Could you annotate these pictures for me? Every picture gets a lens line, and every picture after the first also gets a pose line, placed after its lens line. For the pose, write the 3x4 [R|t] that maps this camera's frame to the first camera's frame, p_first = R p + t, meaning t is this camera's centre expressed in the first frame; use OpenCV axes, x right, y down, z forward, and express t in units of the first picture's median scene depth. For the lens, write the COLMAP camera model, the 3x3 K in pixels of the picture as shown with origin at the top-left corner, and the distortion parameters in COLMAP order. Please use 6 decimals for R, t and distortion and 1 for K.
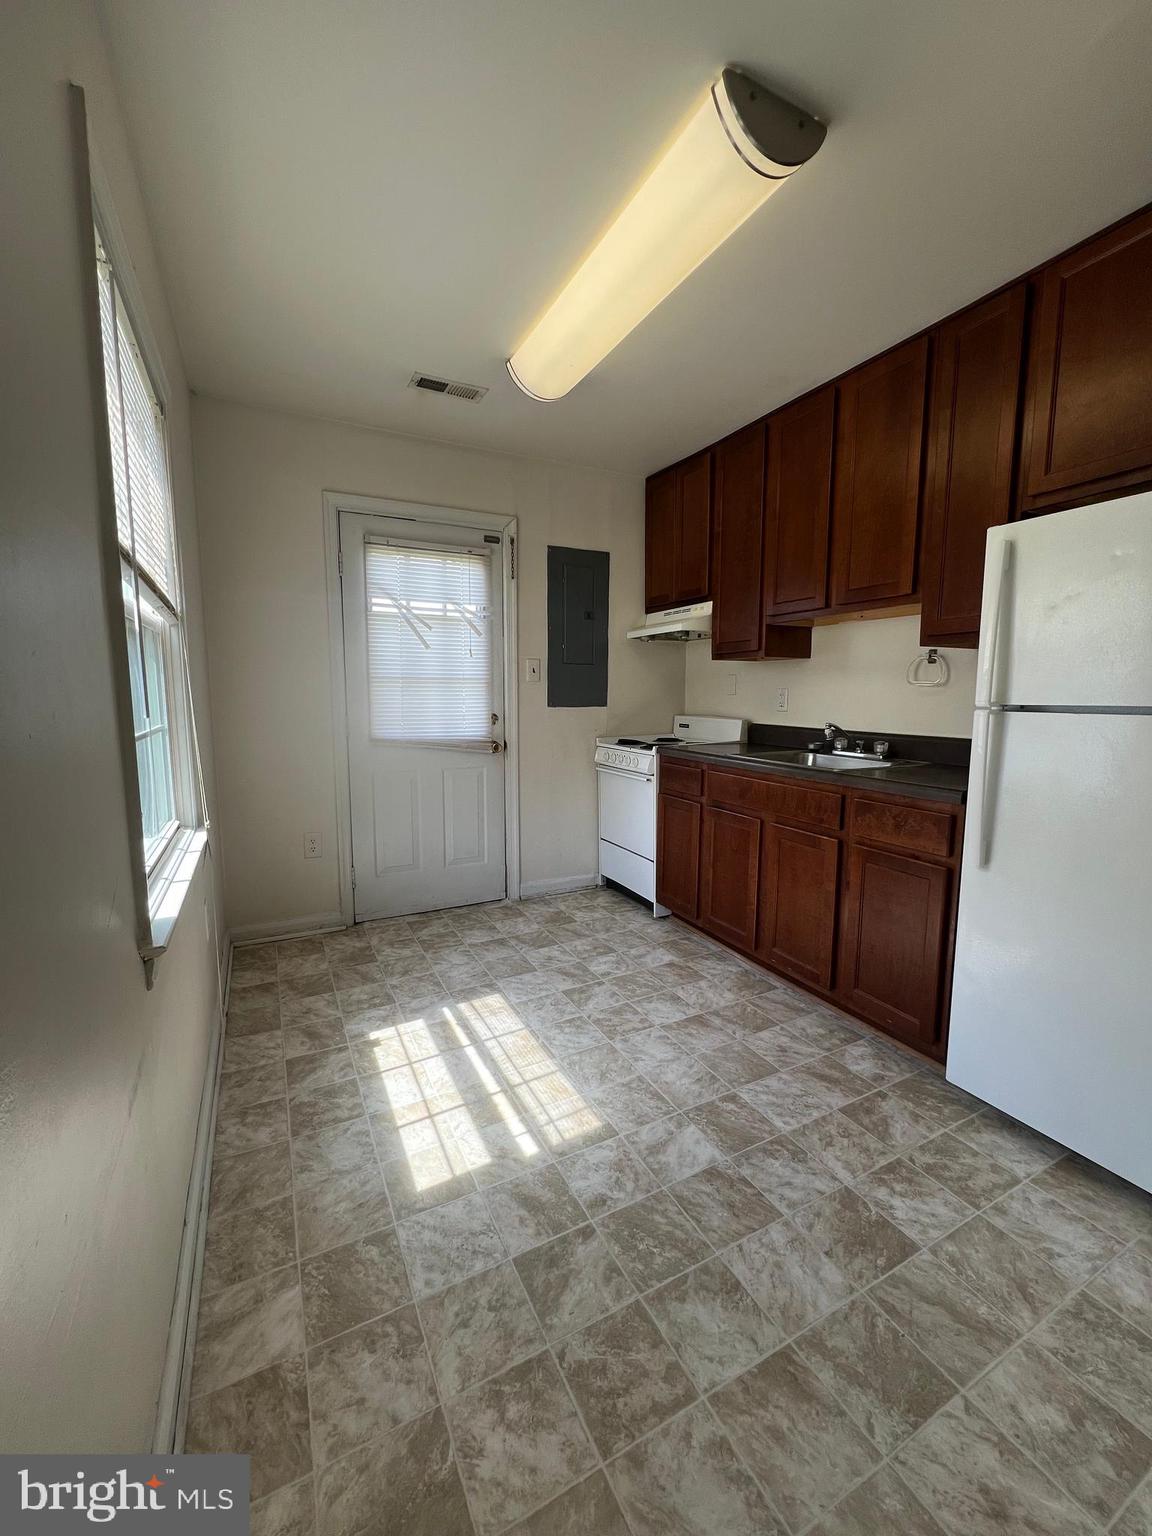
lens RADIAL K [[609.0, 0, 579.0], [0, 609.0, 769.4], [0, 0, 1]] dist [0.001858, 0.000028]
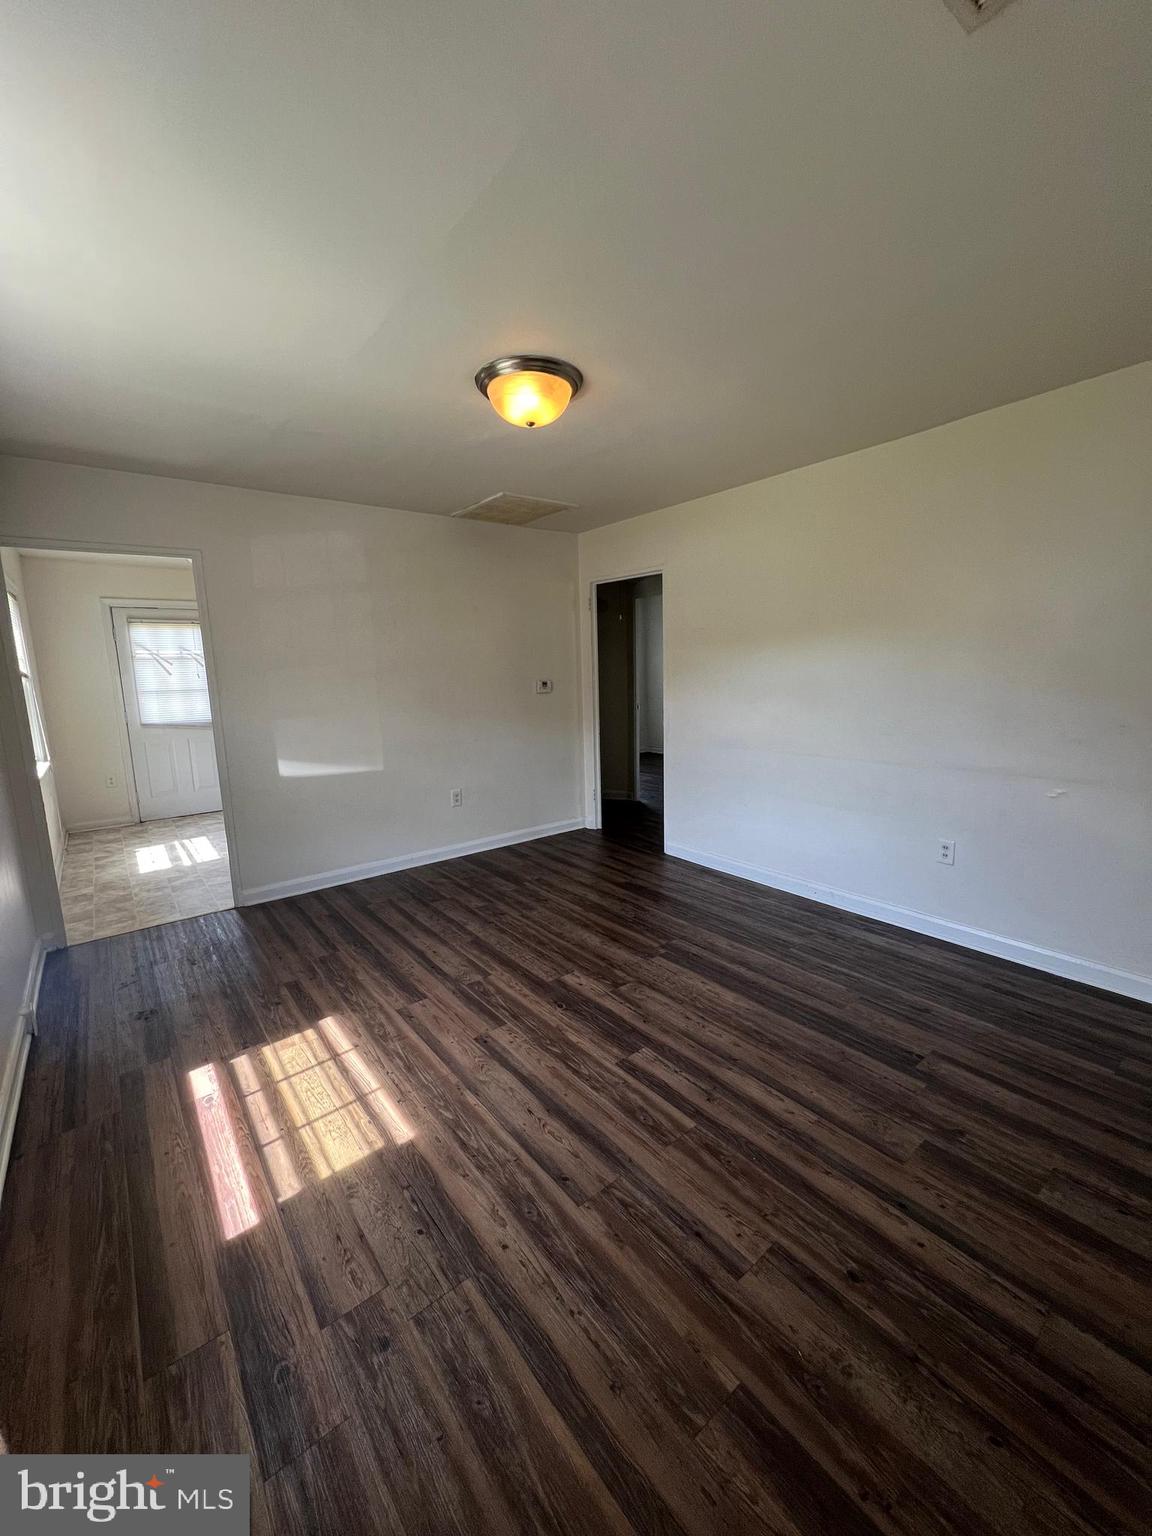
lens RADIAL K [[609.0, 0, 578.6], [0, 609.0, 765.6], [0, 0, 1]] dist [0.001858, 0.000028]
pose [[0.982412, -0.063324, 0.175662, 0.686981], [0.058056, 0.997701, 0.034971, 0.096225], [-0.177472, -0.024158, 0.983829, -1.169635]]
